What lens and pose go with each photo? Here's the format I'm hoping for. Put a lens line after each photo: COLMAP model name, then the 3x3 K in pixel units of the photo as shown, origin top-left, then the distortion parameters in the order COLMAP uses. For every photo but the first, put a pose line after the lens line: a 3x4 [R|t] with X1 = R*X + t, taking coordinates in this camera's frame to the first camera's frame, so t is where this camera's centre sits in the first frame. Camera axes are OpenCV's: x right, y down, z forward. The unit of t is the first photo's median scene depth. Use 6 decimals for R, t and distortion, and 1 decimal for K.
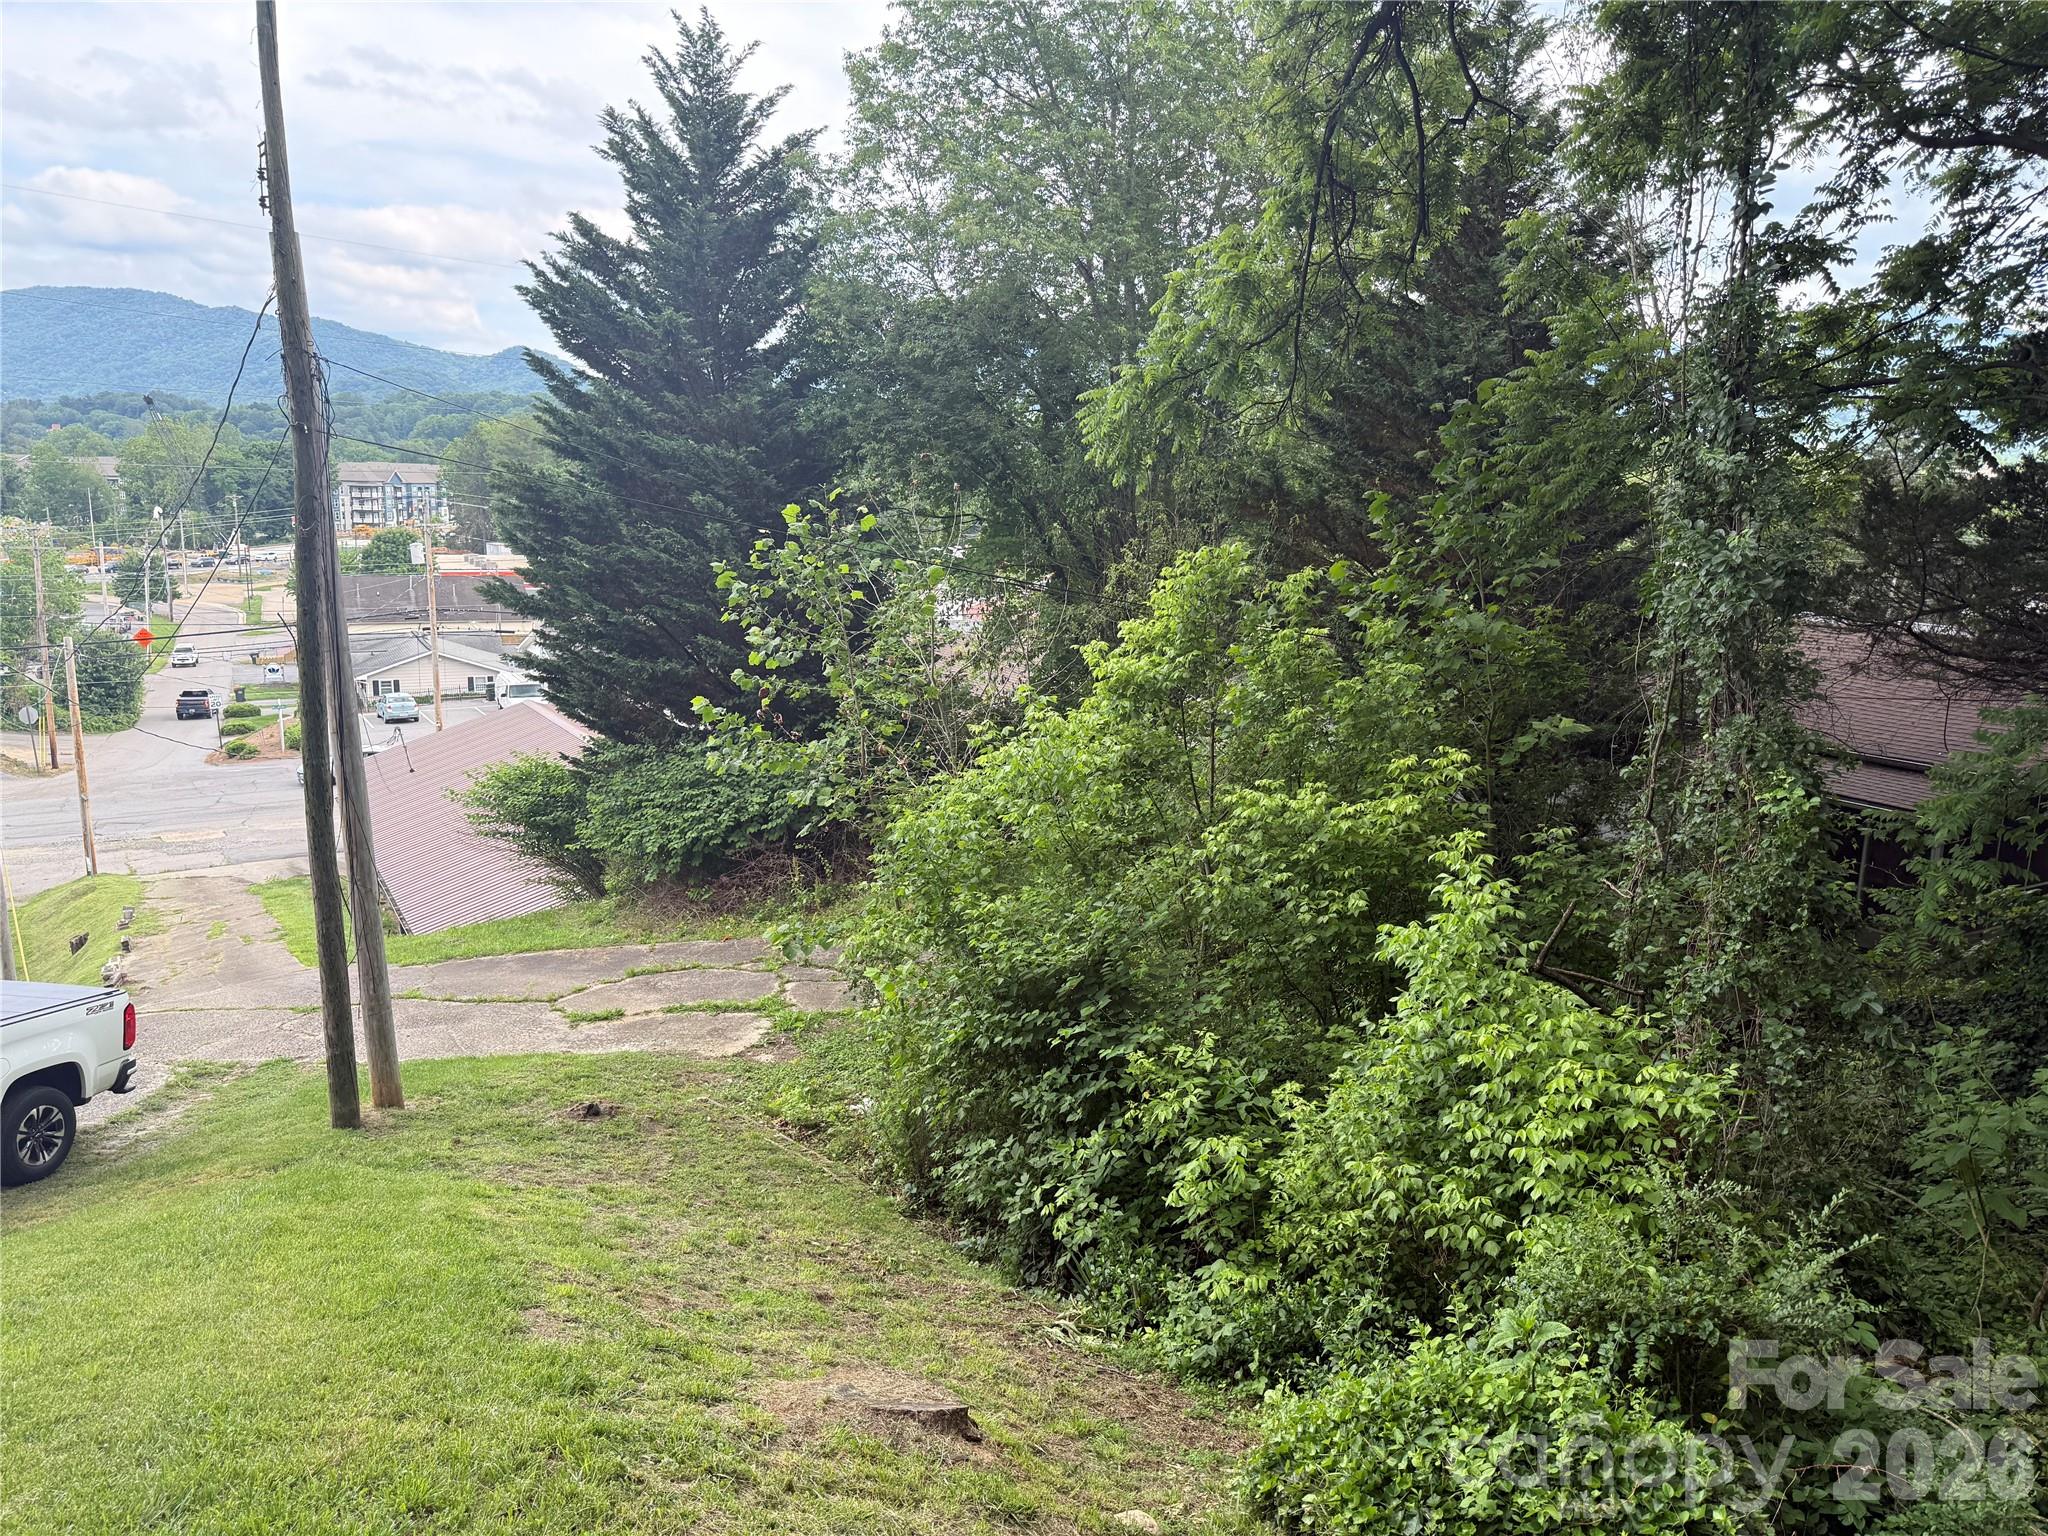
lens RADIAL K [[1427.6, 0, 992.9], [0, 1427.6, 769.2], [0, 0, 1]] dist [0.075426, -0.117608]
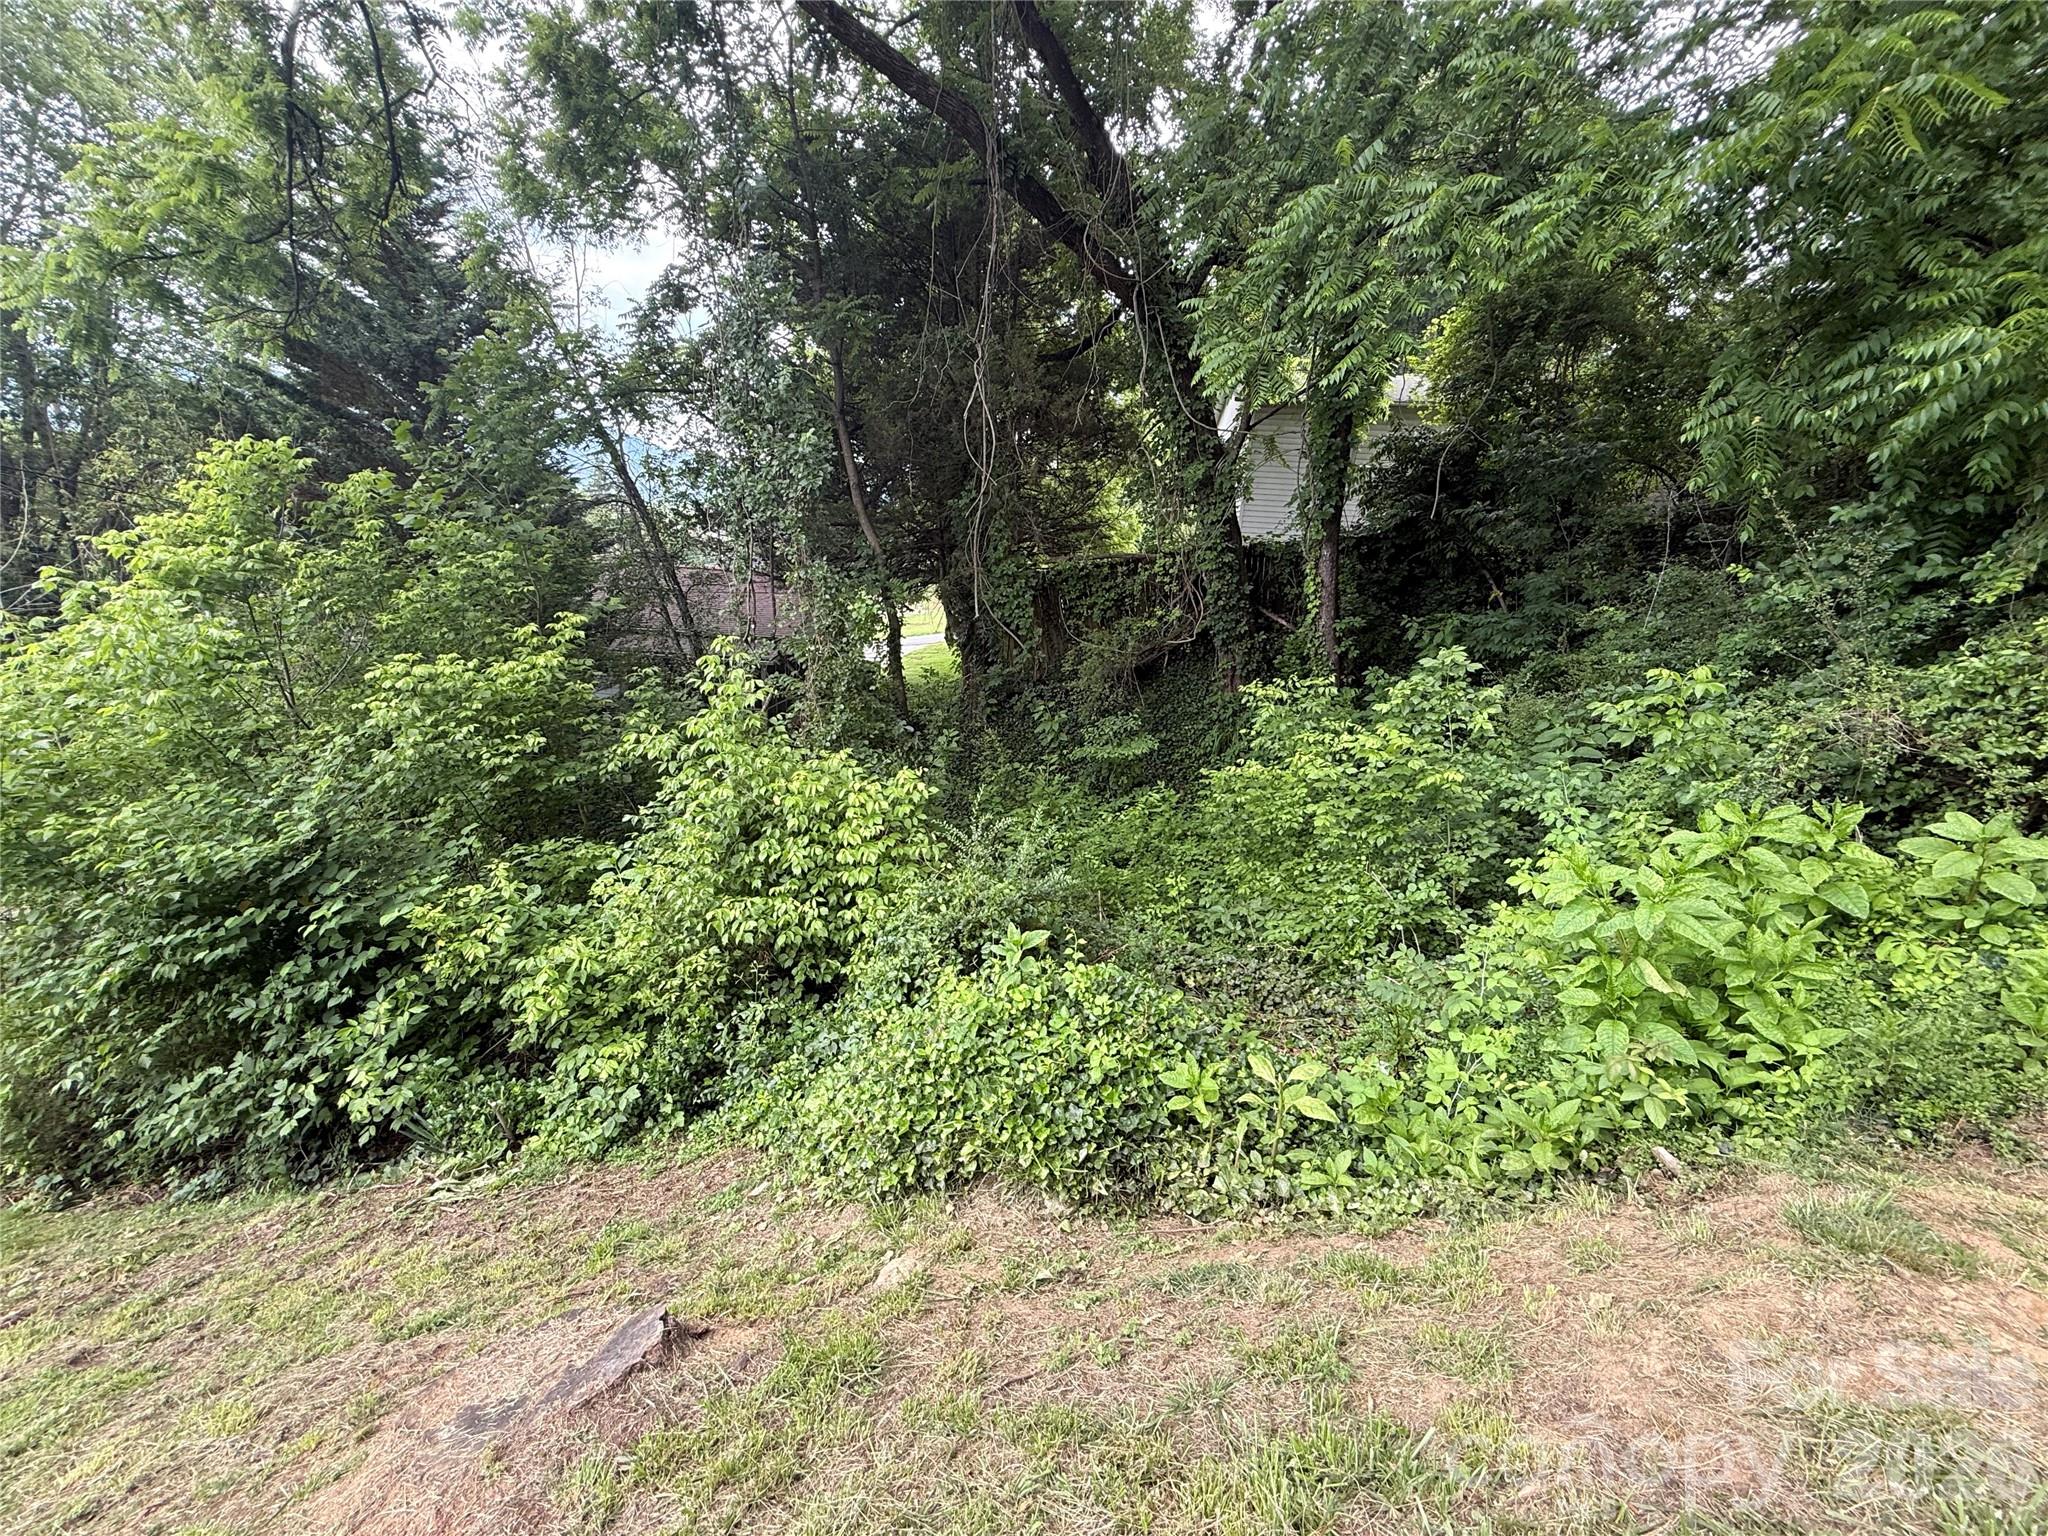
lens RADIAL K [[809.0, 0, 1024.0], [0, 809.0, 768.0], [0, 0, 1]] dist [-0.008709, -0.000194]
pose [[0.499714, -0.205500, 0.841460, -0.125167], [0.107618, 0.978652, 0.175095, 0.041046], [-0.859479, 0.003059, 0.511162, 0.298439]]
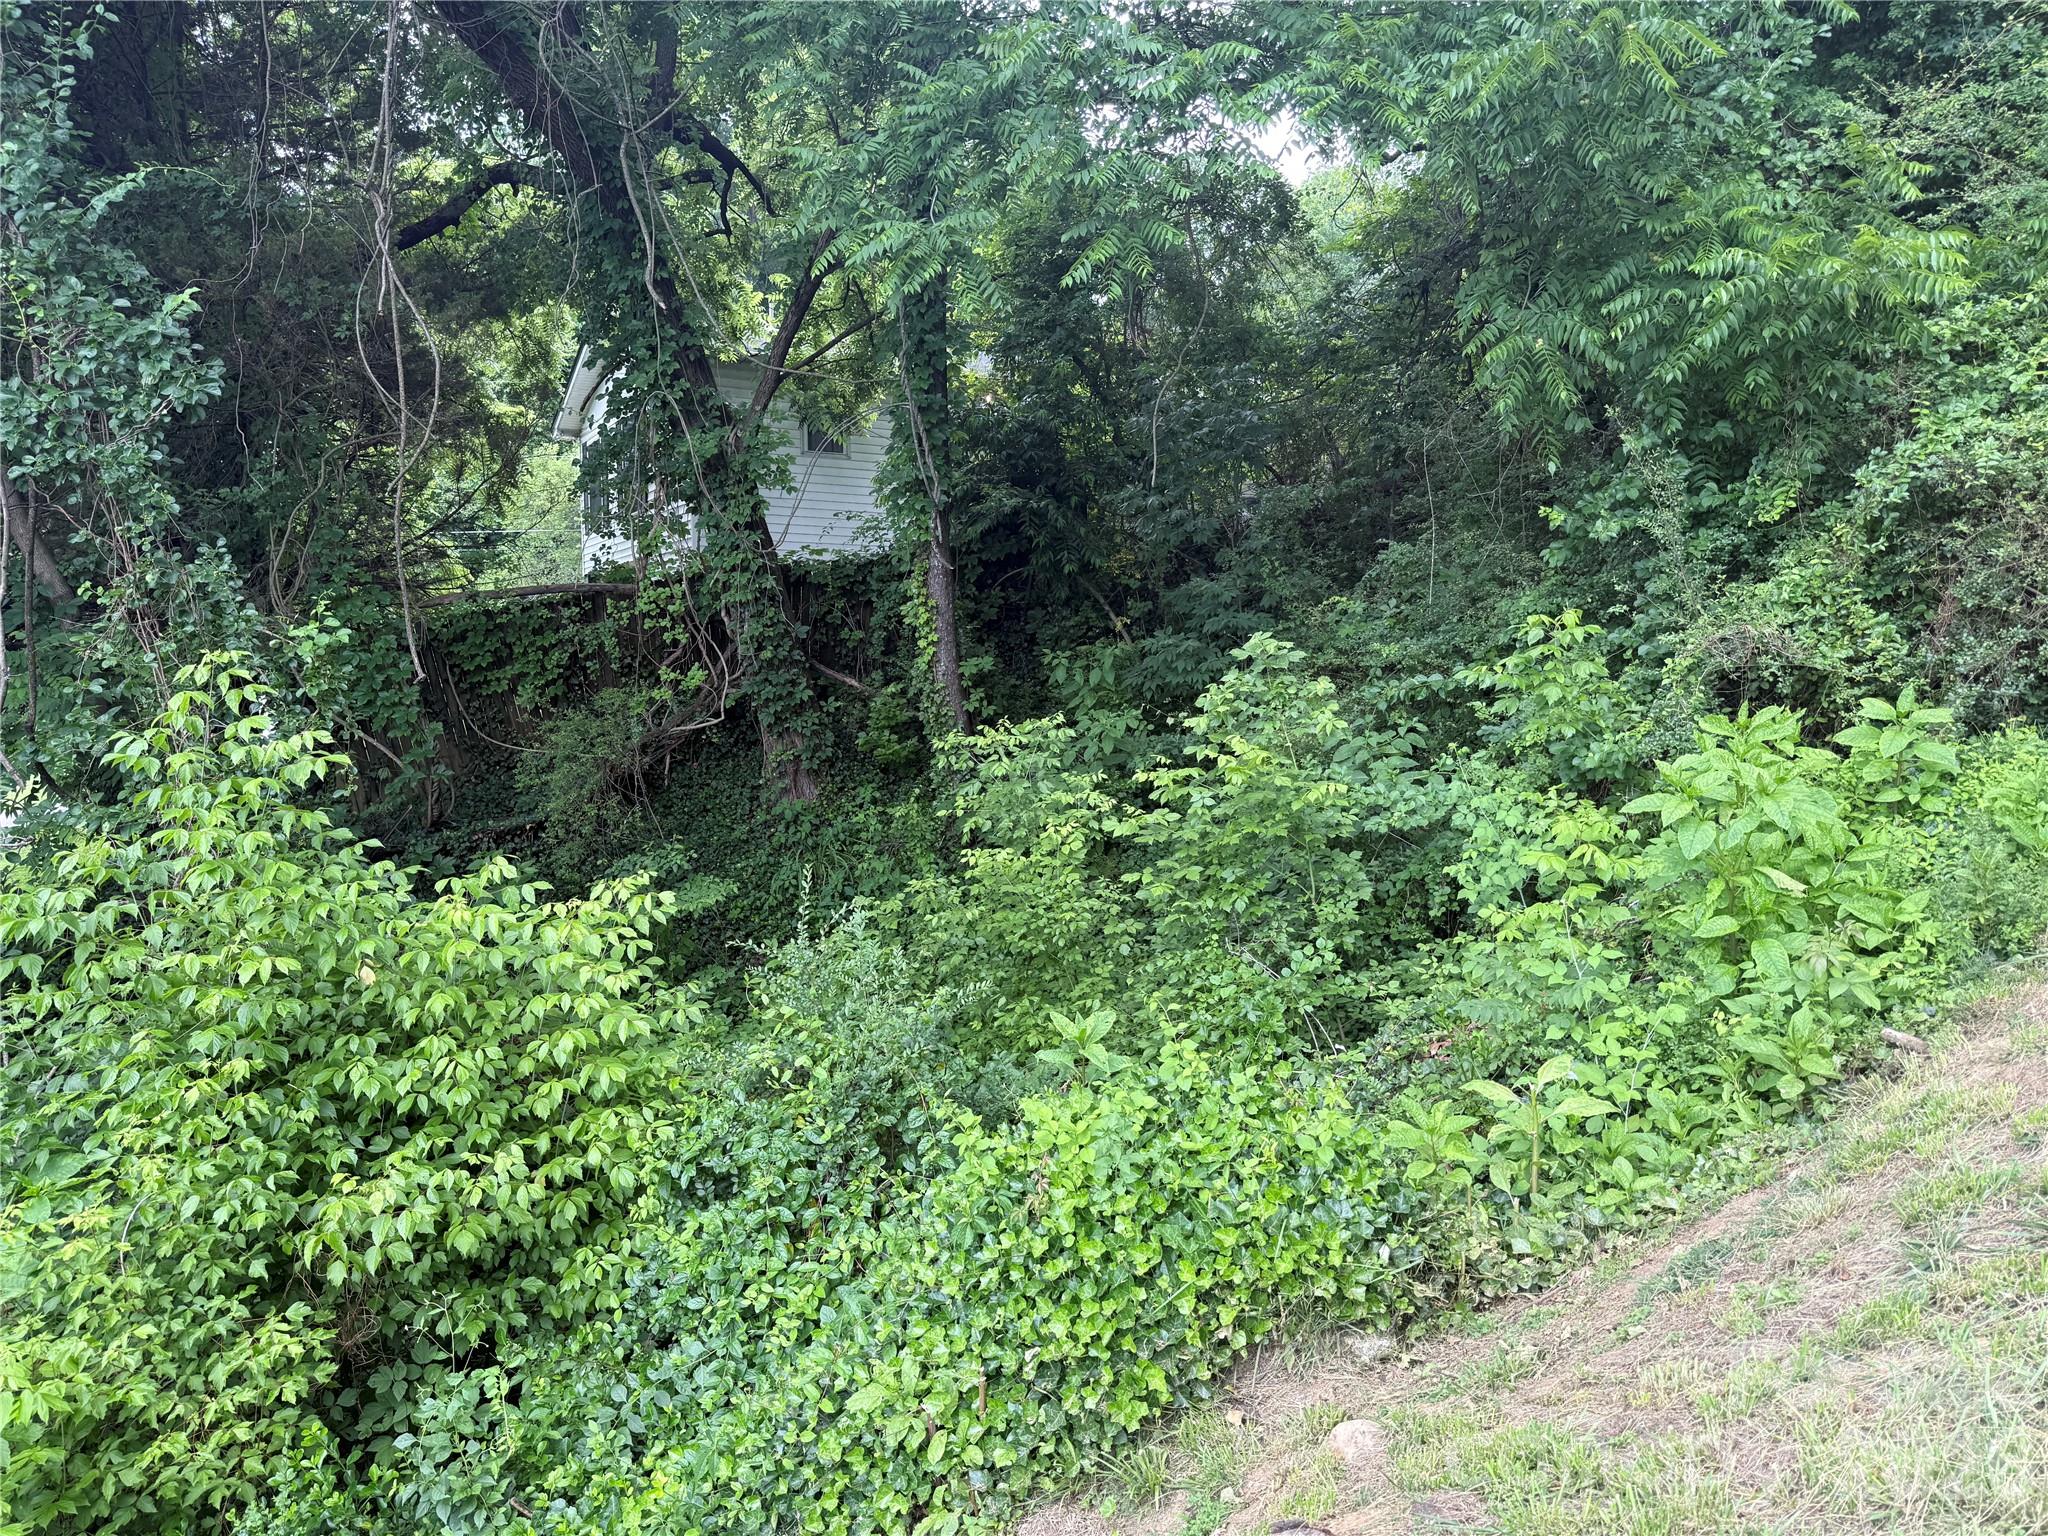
lens RADIAL K [[1427.8, 0, 1013.1], [0, 1427.8, 782.0], [0, 0, 1]] dist [0.046769, -0.058132]
pose [[-0.066781, -0.085100, 0.994132, -0.270497], [0.183141, 0.978383, 0.096055, 0.083471], [-0.980816, 0.188480, -0.049752, 0.607596]]
